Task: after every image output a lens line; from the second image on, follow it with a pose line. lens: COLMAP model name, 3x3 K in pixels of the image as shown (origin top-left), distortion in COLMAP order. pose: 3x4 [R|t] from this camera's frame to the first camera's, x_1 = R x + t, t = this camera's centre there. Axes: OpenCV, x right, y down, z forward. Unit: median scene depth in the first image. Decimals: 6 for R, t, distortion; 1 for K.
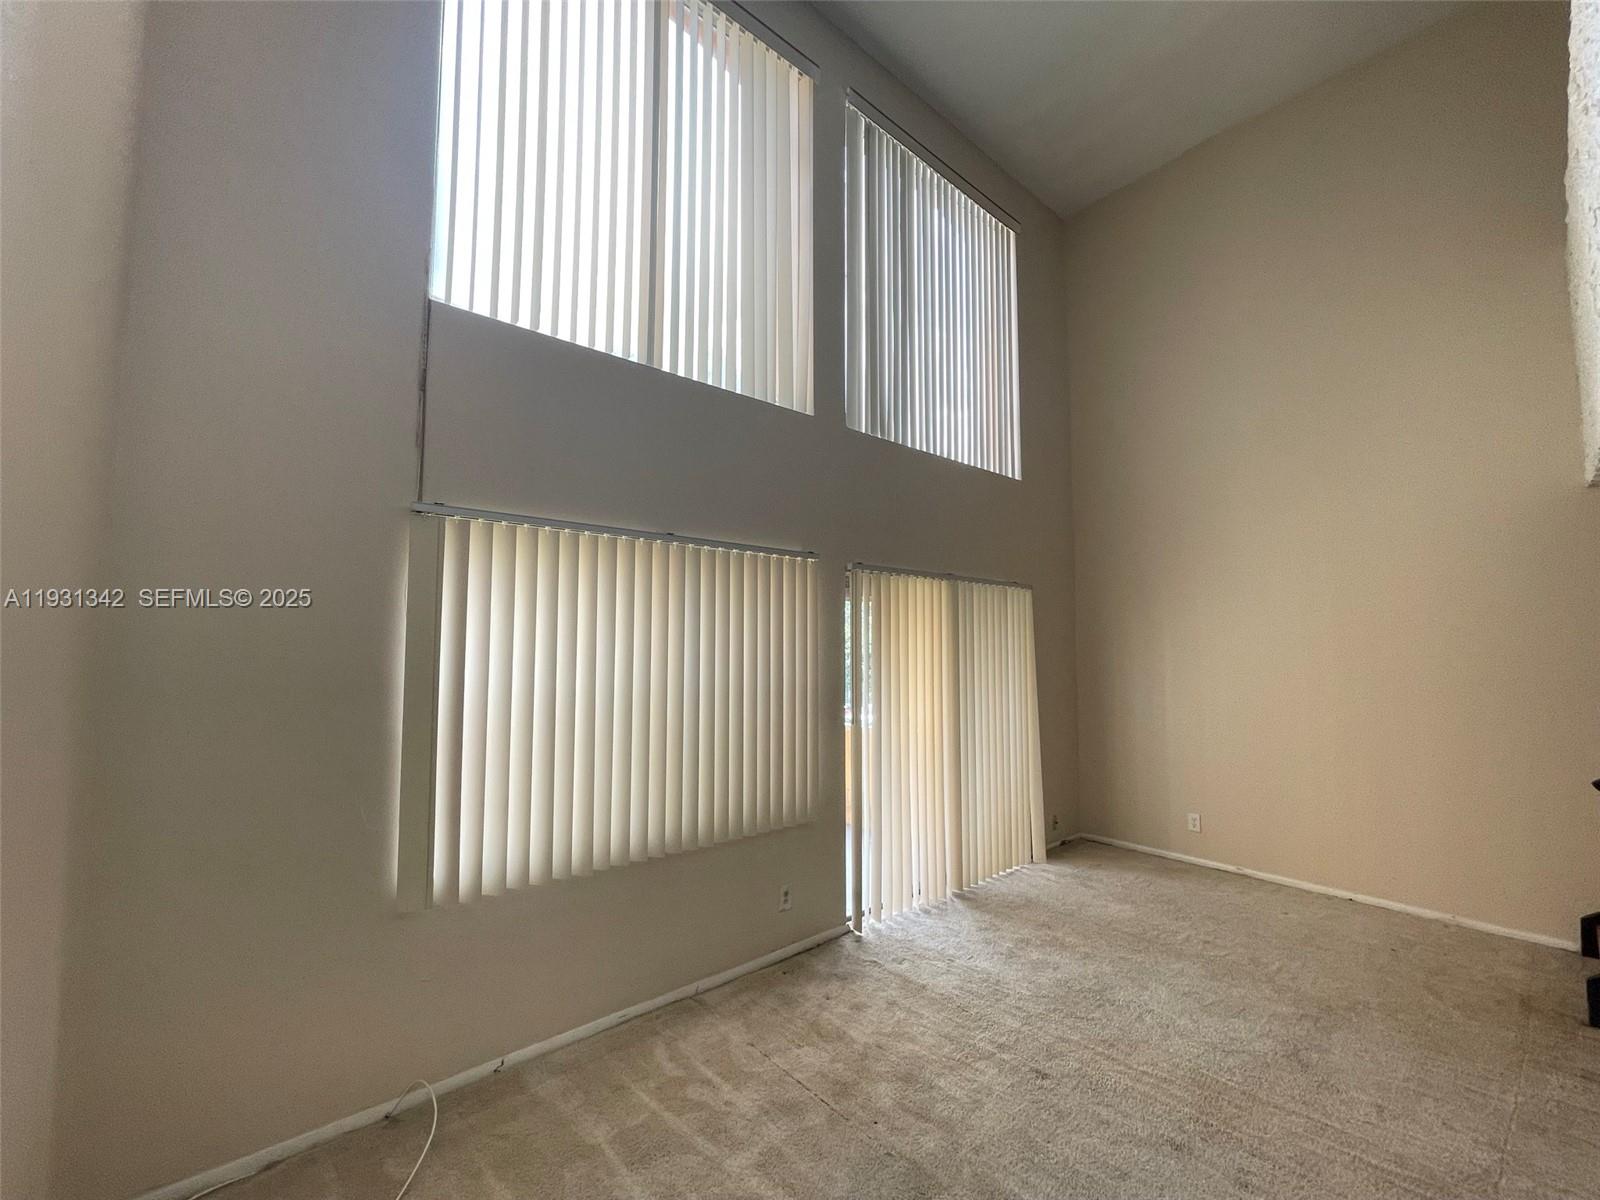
lens RADIAL K [[640.7, 0, 795.2], [0, 640.7, 611.9], [0, 0, 1]] dist [-0.010356, -0.000584]
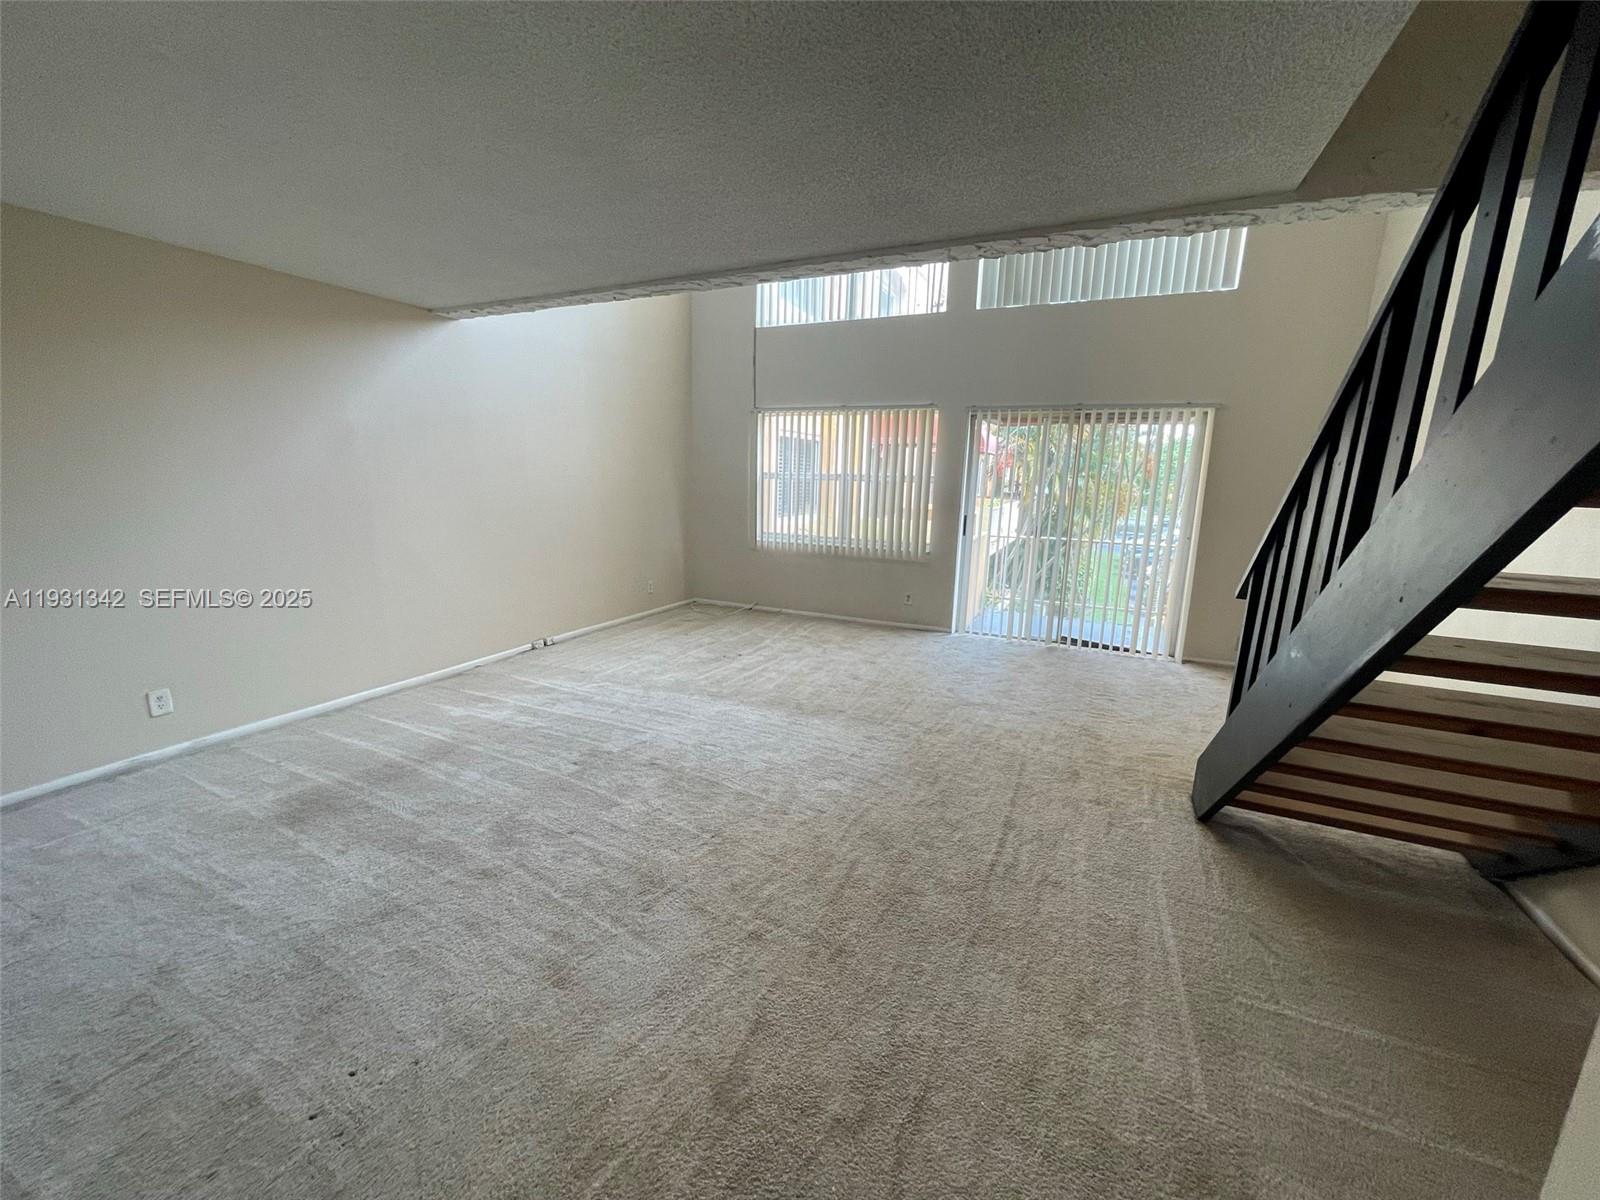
lens RADIAL K [[640.7, 0, 795.2], [0, 640.7, 611.9], [0, 0, 1]] dist [-0.010356, -0.000584]
pose [[0.420063, 0.196504, -0.885964, 1.355043], [0.024571, 0.973454, 0.227558, 0.040916], [0.907162, -0.117358, 0.404084, -0.062062]]
